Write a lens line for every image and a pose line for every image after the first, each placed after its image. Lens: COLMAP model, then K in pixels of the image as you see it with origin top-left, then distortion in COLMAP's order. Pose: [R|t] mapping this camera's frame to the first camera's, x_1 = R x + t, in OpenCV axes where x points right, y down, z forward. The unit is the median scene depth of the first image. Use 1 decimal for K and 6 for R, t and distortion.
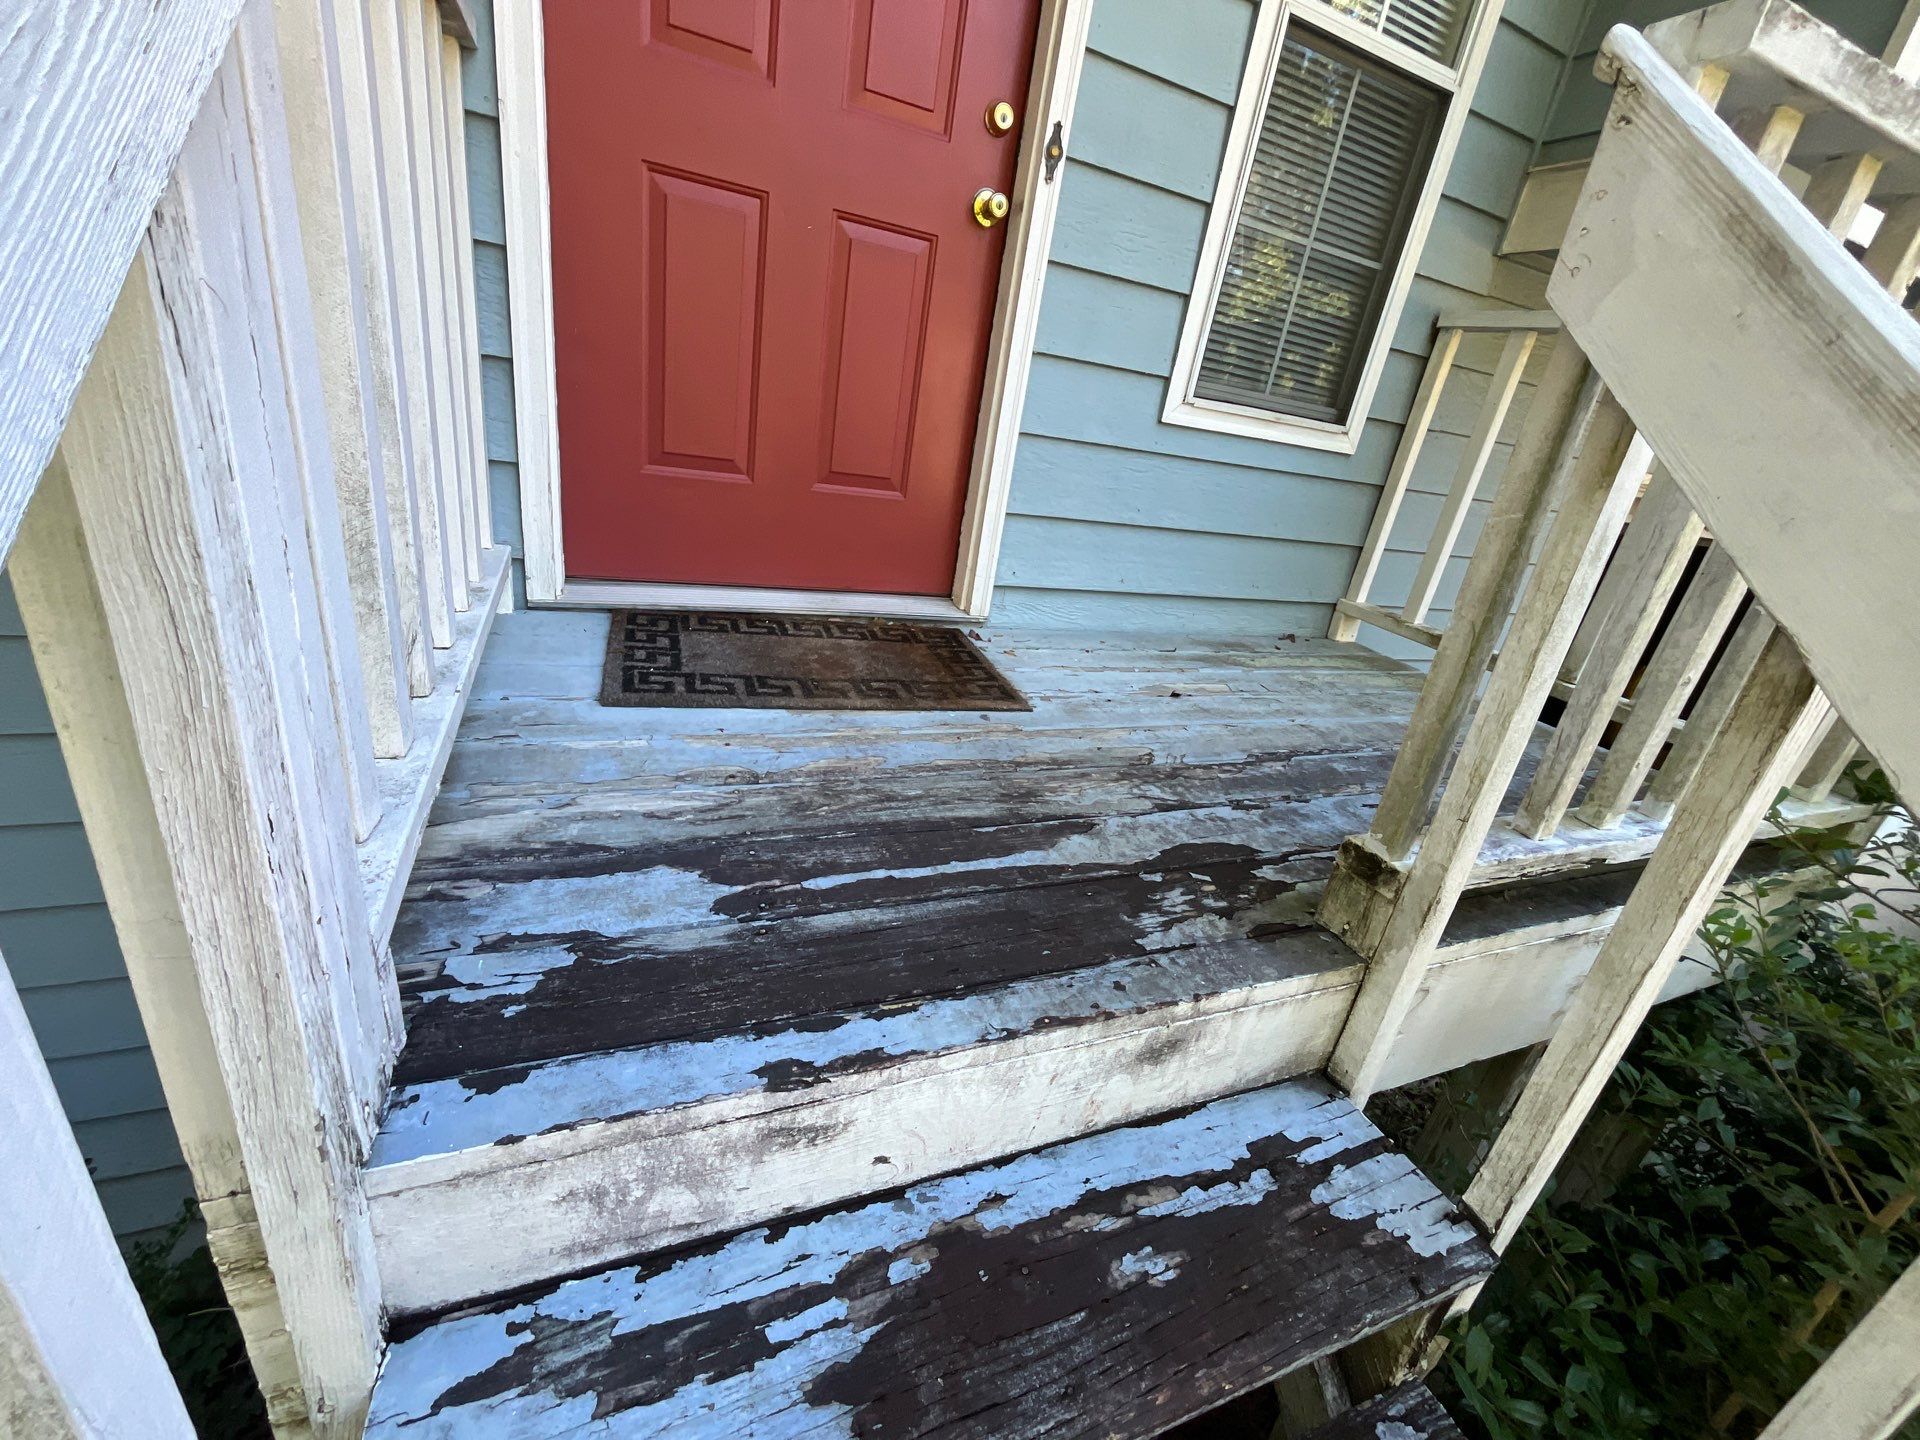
lens RADIAL K [[769.7, 0, 947.0], [0, 769.7, 707.7], [0, 0, 1]] dist [-0.008272, 0.000342]
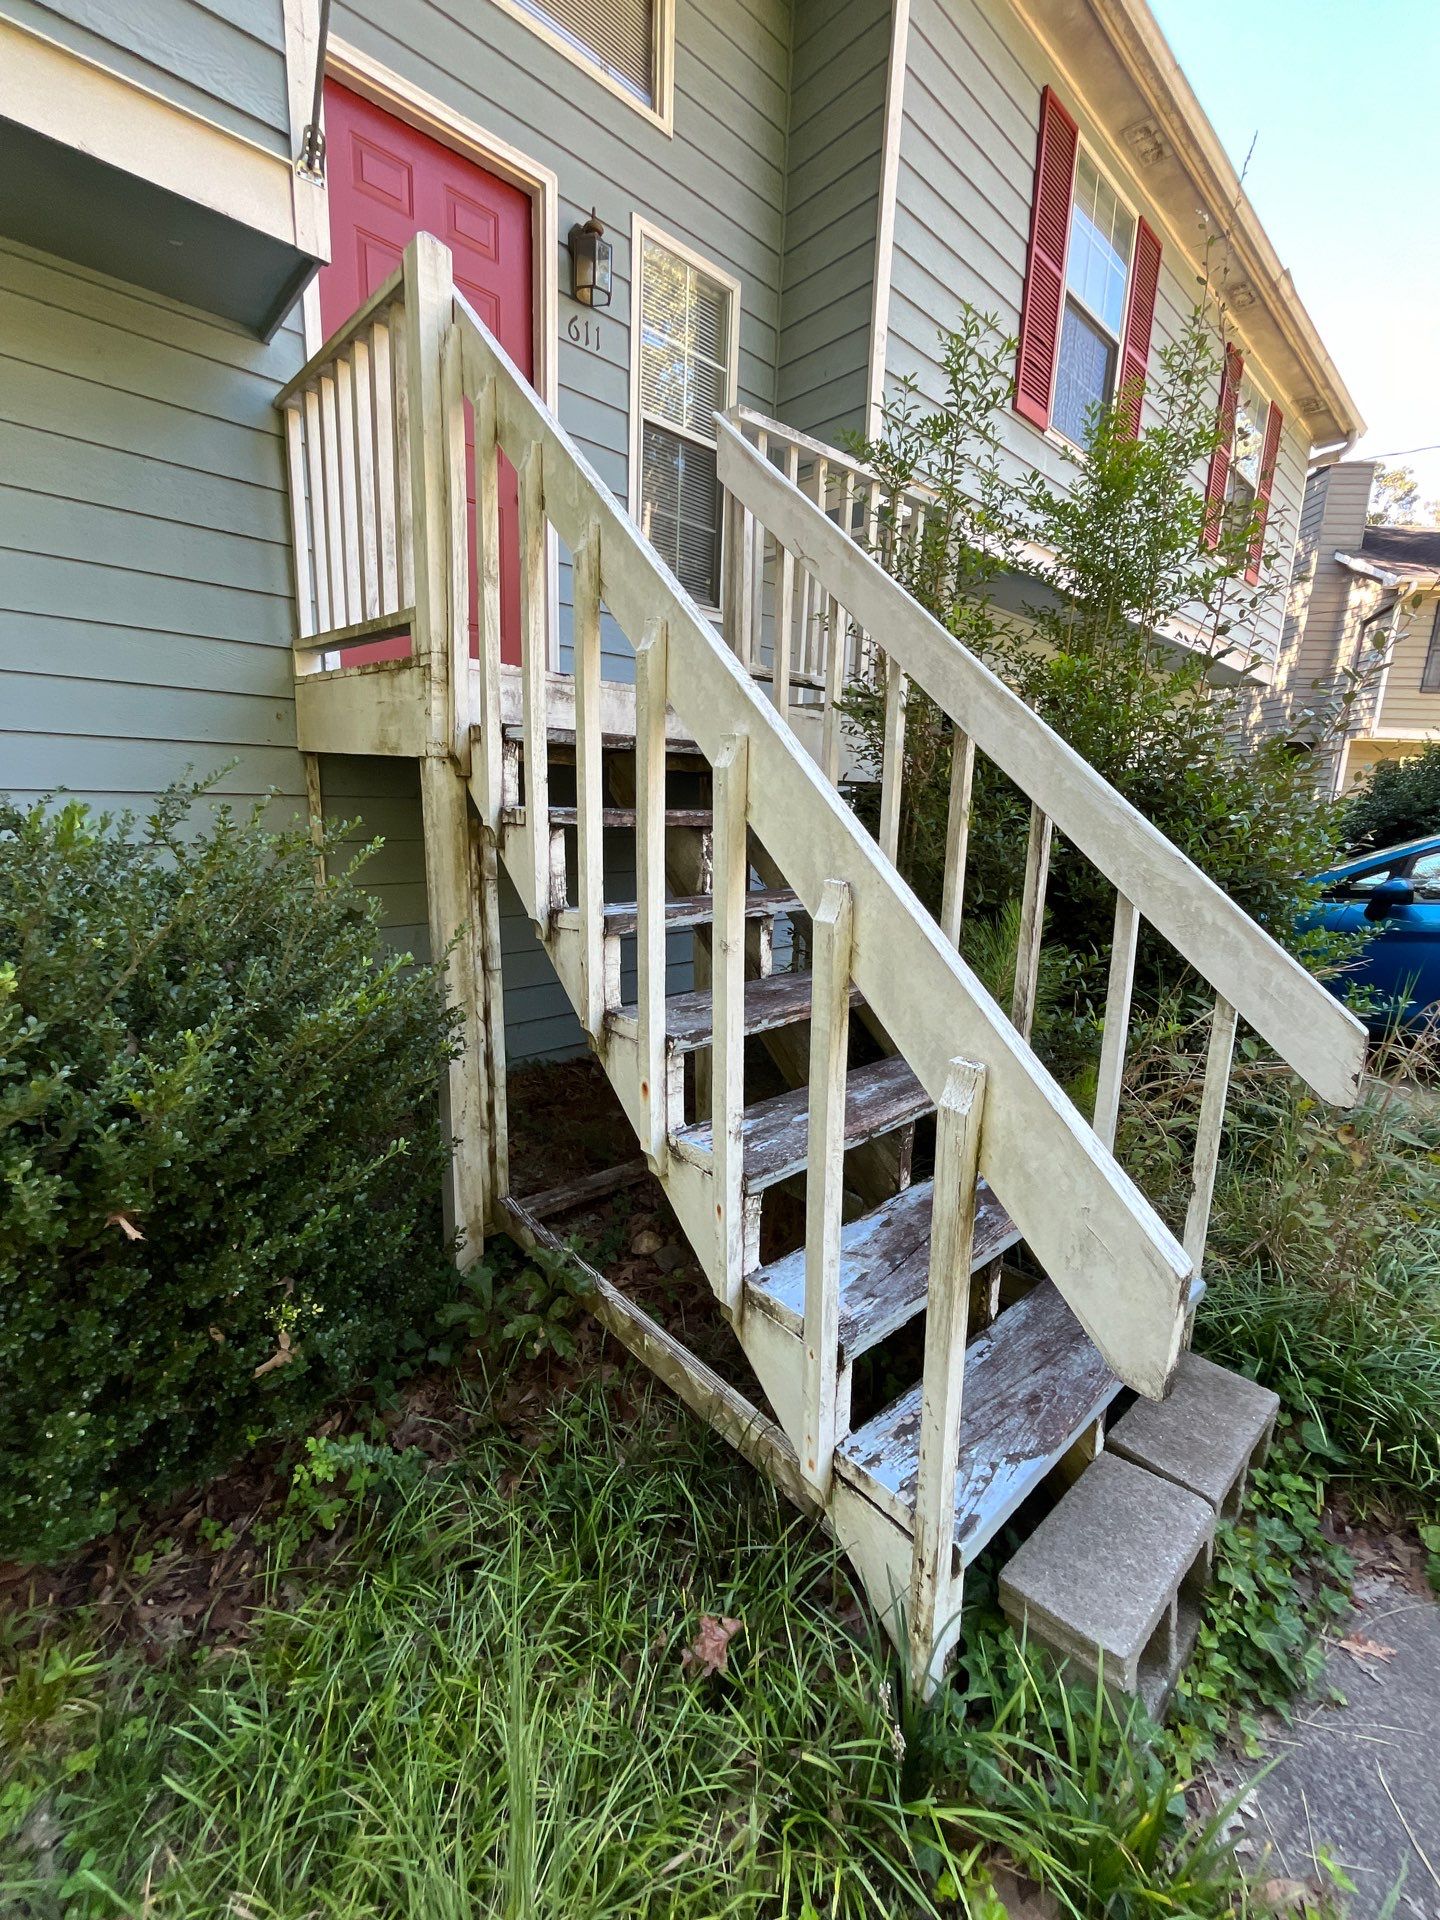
lens RADIAL K [[769.7, 0, 712.4], [0, 769.7, 957.1], [0, 0, 1]] dist [-0.008272, 0.000342]
pose [[0.933700, -0.184935, 0.306598, -0.356559], [0.229317, 0.966489, -0.115382, 0.955736], [-0.274986, 0.178040, 0.944820, -0.932490]]
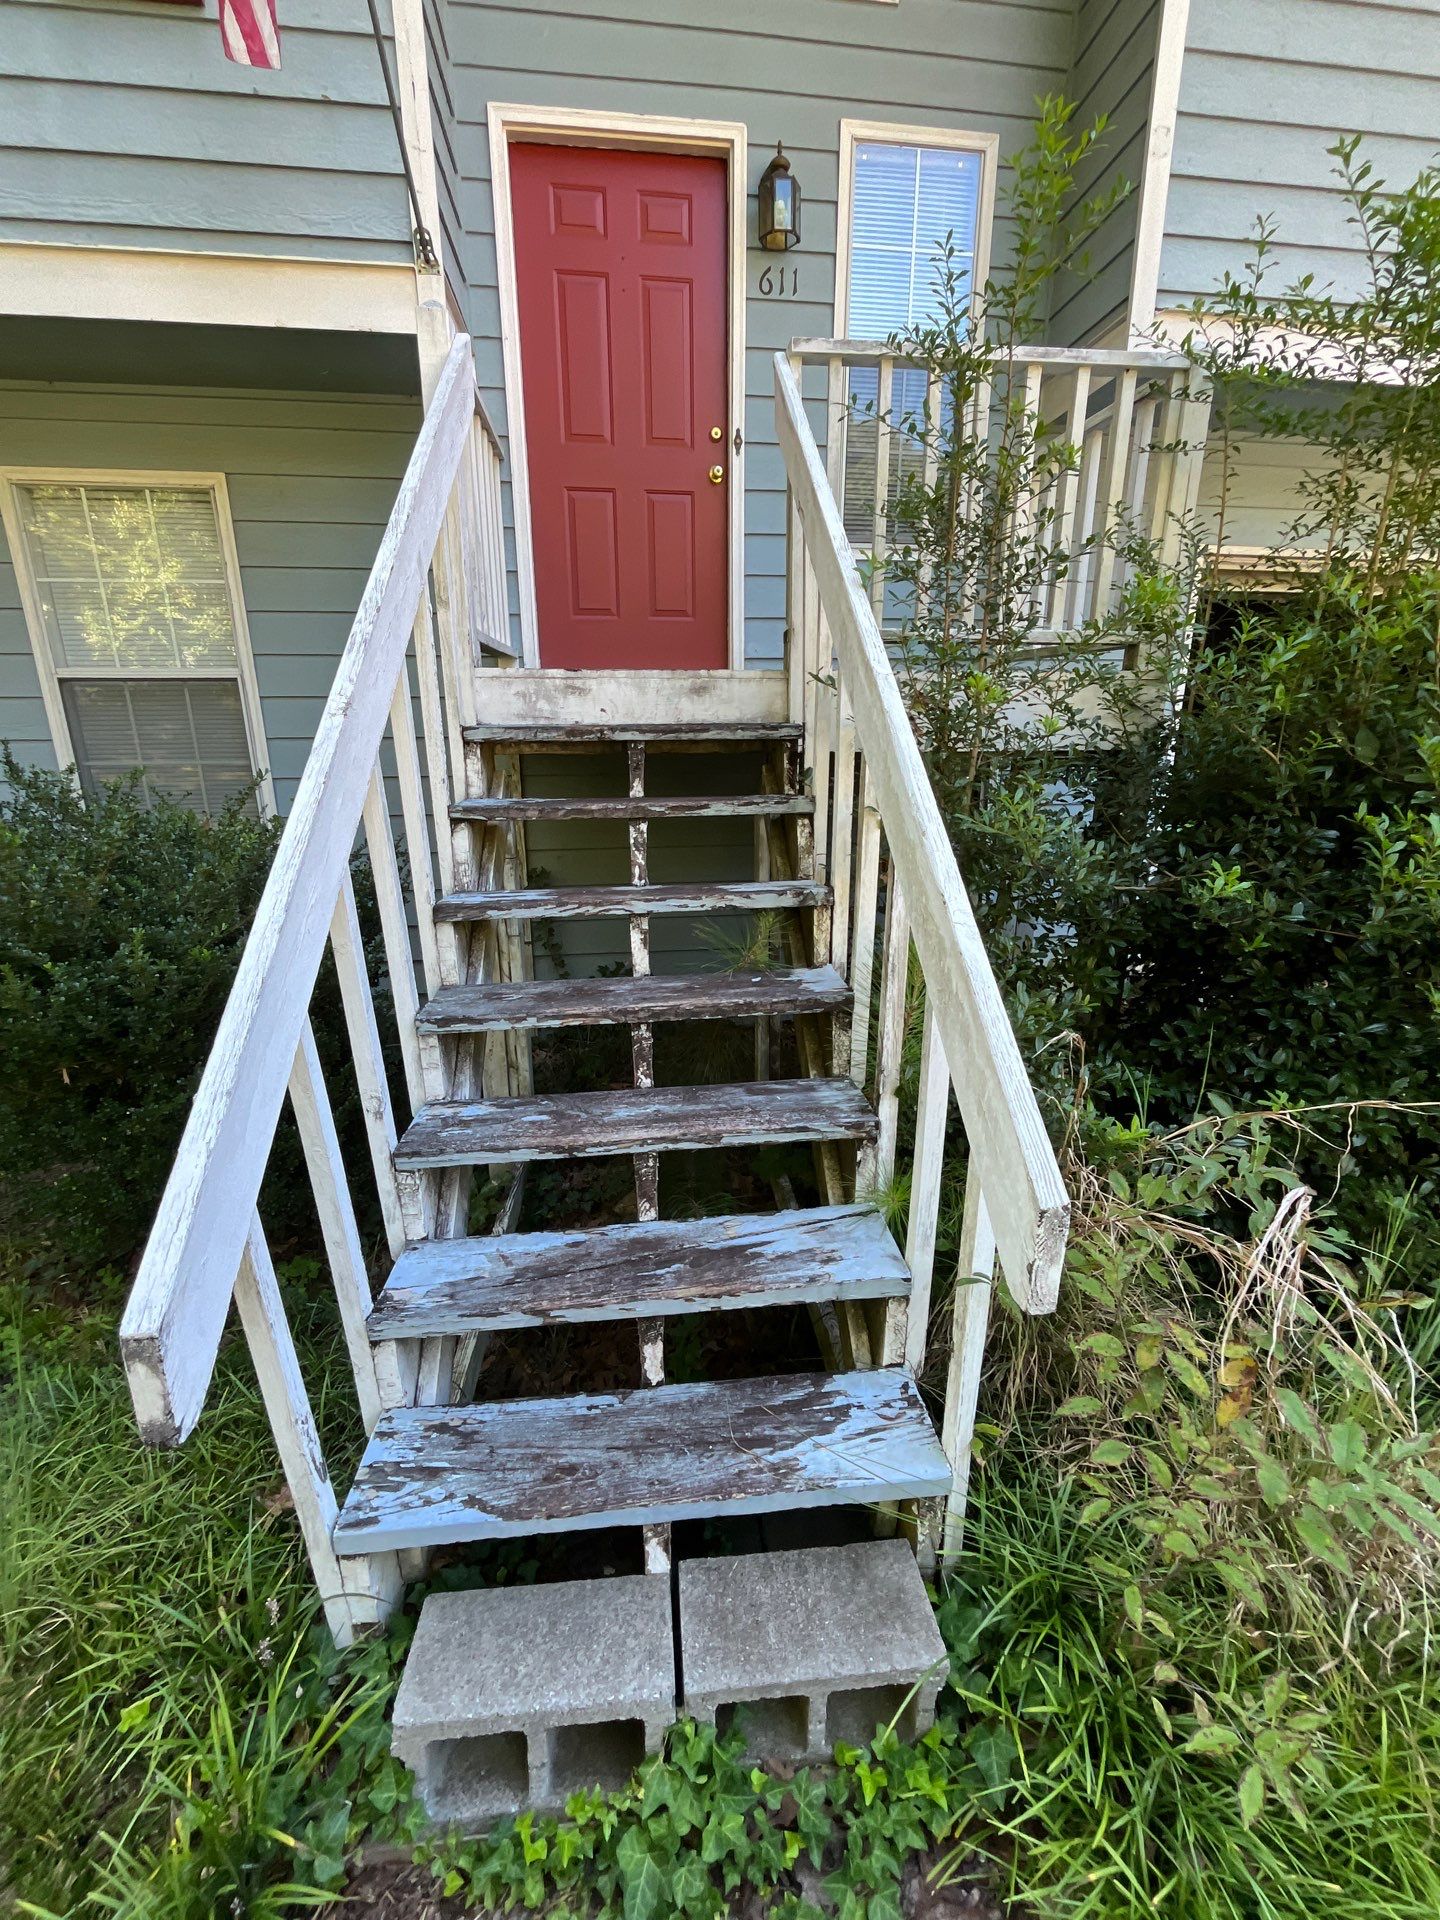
lens RADIAL K [[769.7, 0, 720.2], [0, 769.7, 951.8], [0, 0, 1]] dist [-0.008272, 0.000342]
pose [[0.953186, -0.074224, -0.293134, 0.619873], [0.035572, 0.990199, -0.135058, 0.998412], [0.300286, 0.118308, 0.946484, -0.903299]]
